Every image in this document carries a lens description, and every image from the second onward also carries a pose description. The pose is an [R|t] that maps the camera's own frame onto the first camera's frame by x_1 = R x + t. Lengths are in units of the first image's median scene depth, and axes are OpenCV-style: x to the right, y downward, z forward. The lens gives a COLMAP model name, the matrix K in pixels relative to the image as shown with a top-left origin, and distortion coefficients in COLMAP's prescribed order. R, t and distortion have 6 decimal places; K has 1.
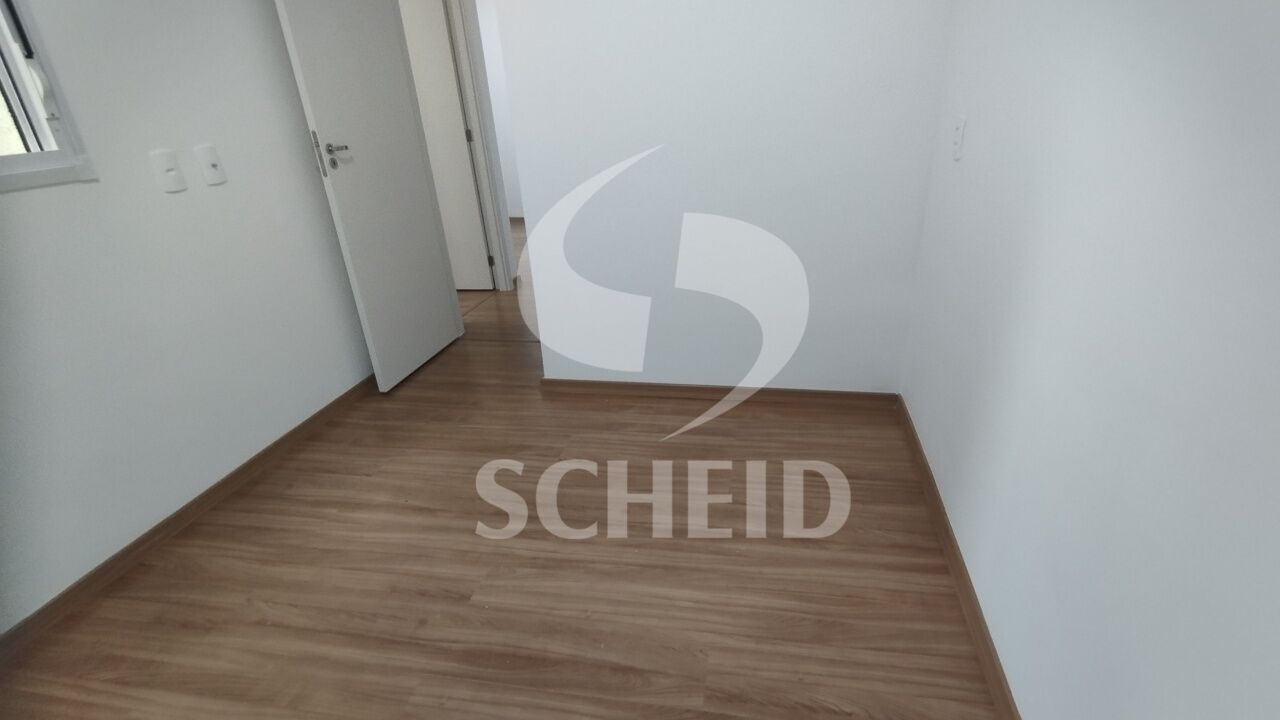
lens RADIAL K [[589.3, 0, 664.5], [0, 589.3, 361.3], [0, 0, 1]] dist [0.007934, -0.000110]
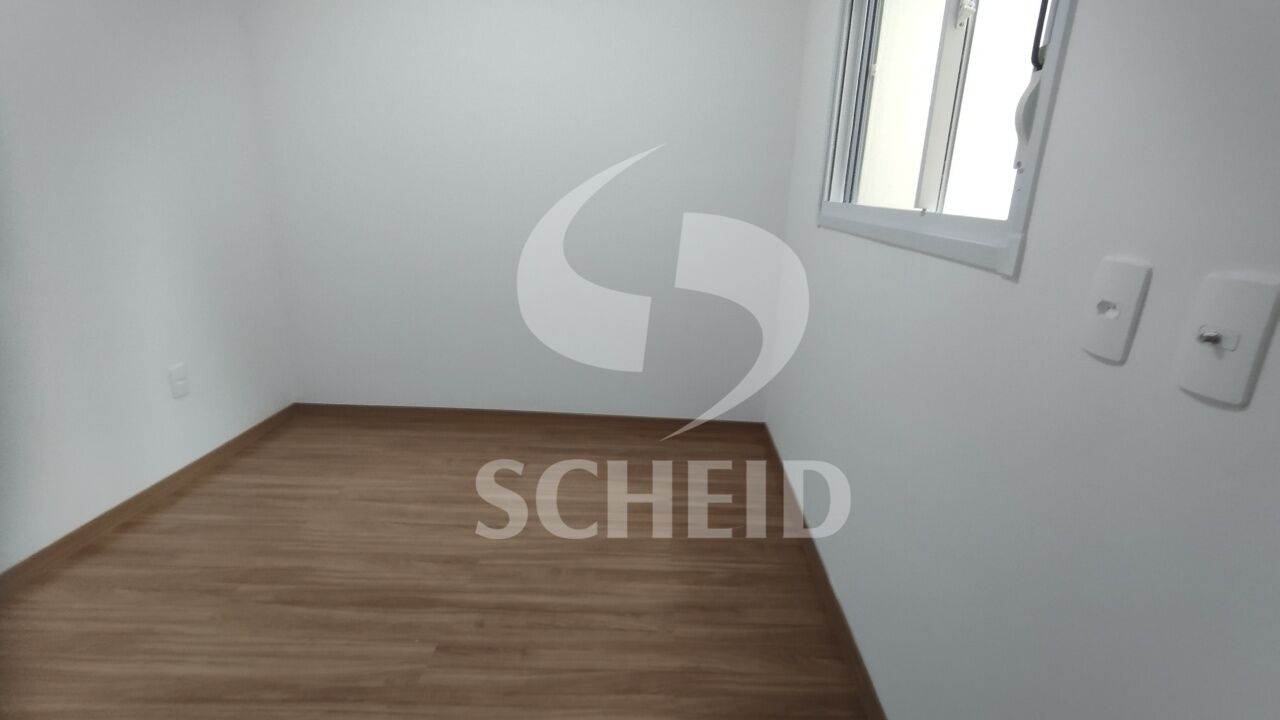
lens RADIAL K [[589.3, 0, 664.5], [0, 589.3, 361.3], [0, 0, 1]] dist [0.007934, -0.000110]
pose [[-0.983425, 0.070697, -0.166965, -0.580885], [-0.057661, 0.751104, 0.657661, -0.630384], [0.171903, 0.656387, -0.734578, 1.496672]]
